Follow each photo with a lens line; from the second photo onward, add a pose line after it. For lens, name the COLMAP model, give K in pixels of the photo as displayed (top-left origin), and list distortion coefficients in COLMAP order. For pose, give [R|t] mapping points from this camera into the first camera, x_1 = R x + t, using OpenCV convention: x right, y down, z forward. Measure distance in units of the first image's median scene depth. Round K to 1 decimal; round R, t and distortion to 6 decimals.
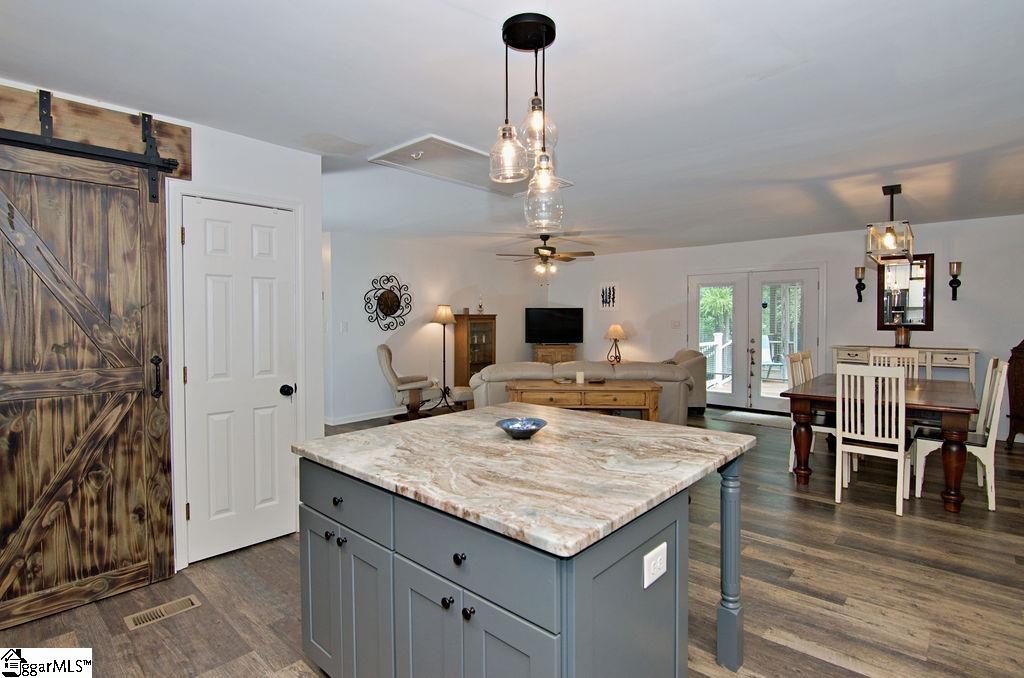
lens RADIAL K [[511.2, 0, 512.0], [0, 511.2, 339.0], [0, 0, 1]] dist [-0.000860, -0.000052]
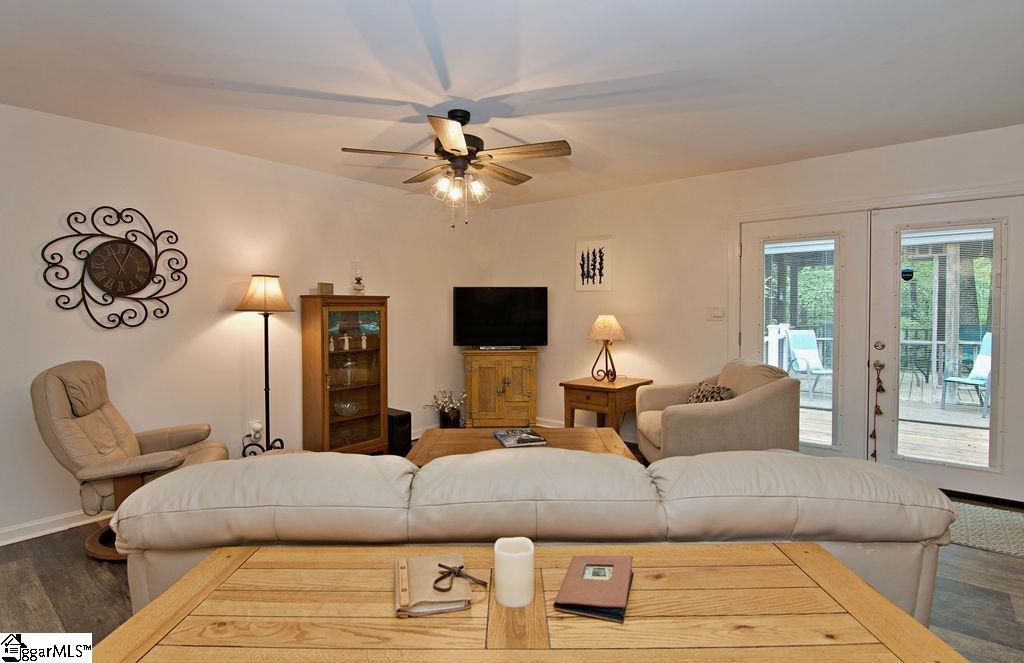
lens RADIAL K [[495.3, 0, 512.0], [0, 495.3, 331.5], [0, 0, 1]] dist [0.000382, -0.000048]
pose [[0.998473, -0.004425, 0.055060, 0.073595], [0.004131, 0.999977, 0.005462, -0.013507], [-0.055083, -0.005226, 0.998468, 0.491053]]
